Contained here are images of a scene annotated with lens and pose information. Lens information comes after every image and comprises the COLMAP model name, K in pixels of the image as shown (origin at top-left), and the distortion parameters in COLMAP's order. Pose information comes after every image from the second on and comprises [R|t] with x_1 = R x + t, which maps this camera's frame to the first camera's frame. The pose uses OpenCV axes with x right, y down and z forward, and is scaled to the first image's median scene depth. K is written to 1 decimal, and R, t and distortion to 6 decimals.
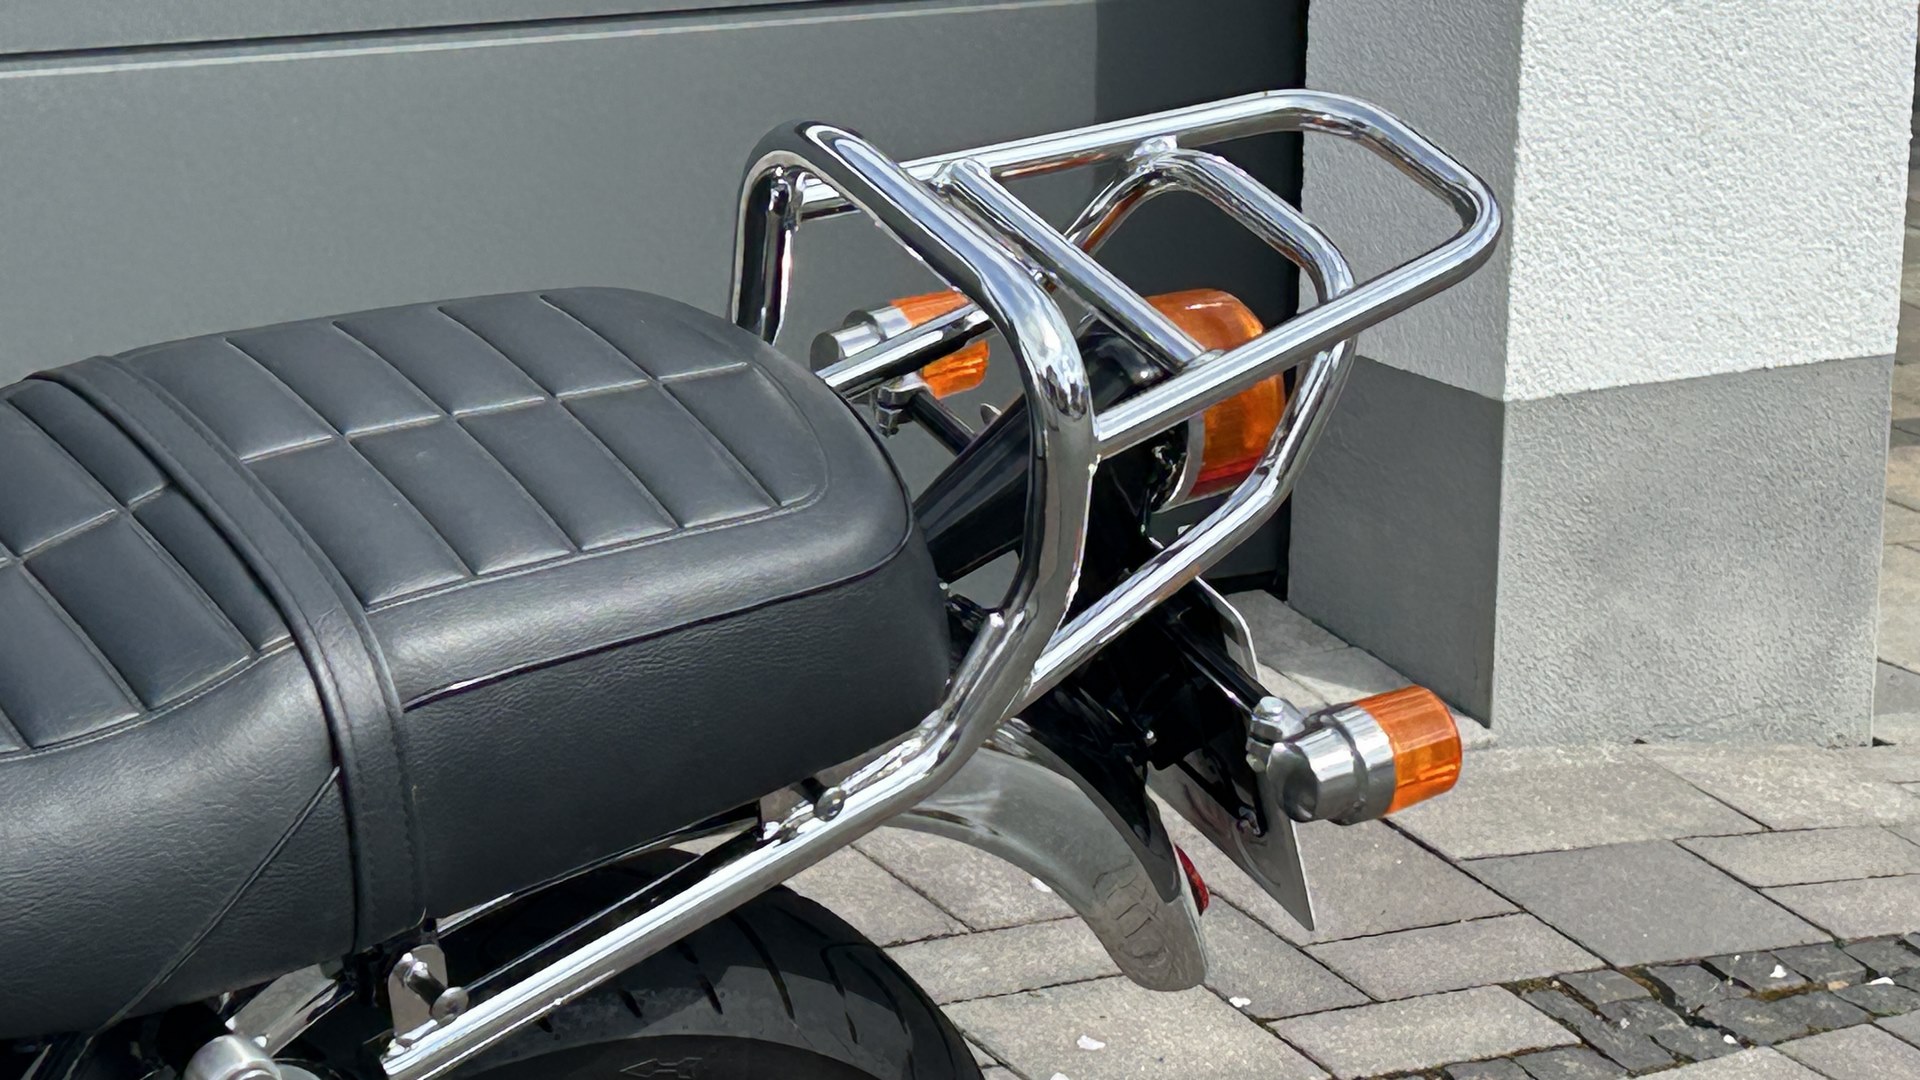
lens RADIAL K [[5532.4, 0, 959.1], [0, 5532.4, 541.0], [0, 0, 1]] dist [0.410052, 0.000000]
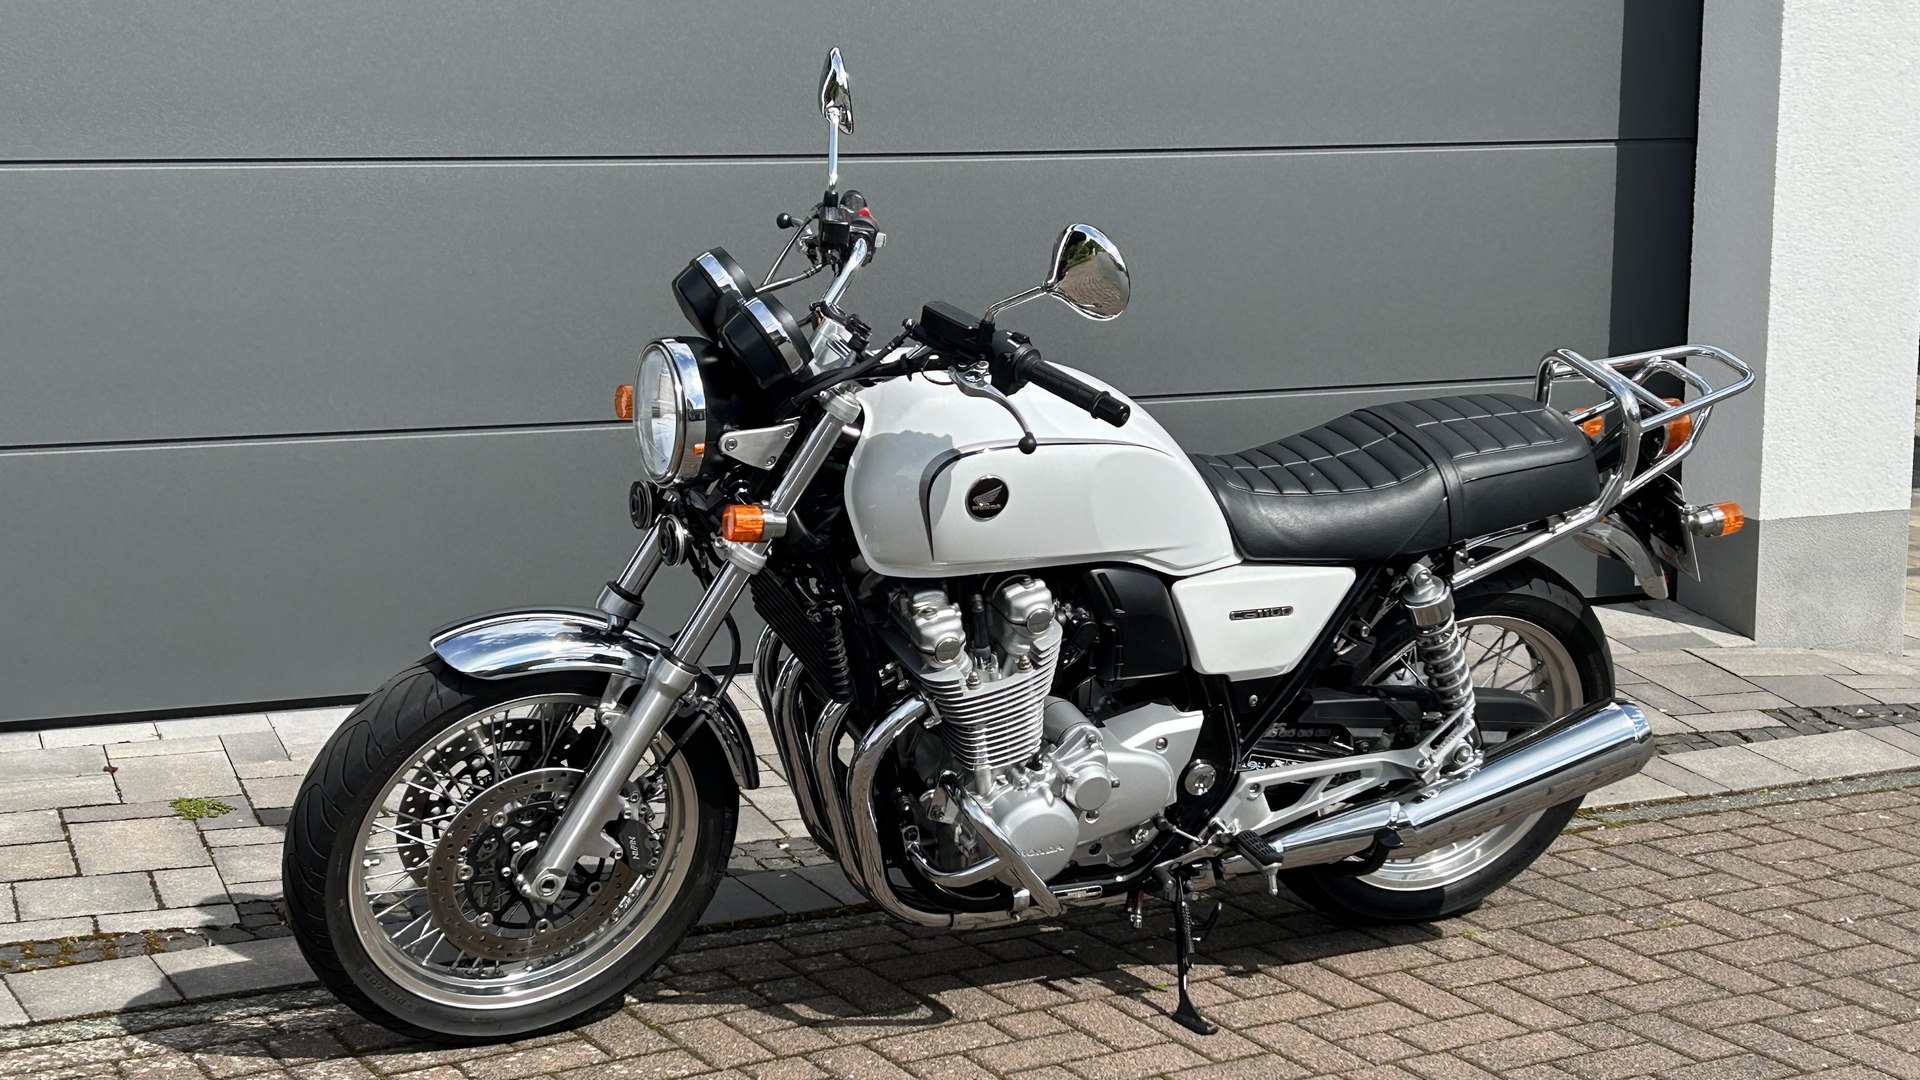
lens RADIAL K [[3005.4, 0, 959.4], [0, 3005.4, 536.7], [0, 0, 1]] dist [0.180580, 0.000000]
pose [[0.986800, 0.007995, -0.161744, -0.091757], [-0.022646, 0.995779, -0.088944, 0.232935], [0.160350, 0.091433, 0.982816, -1.017229]]
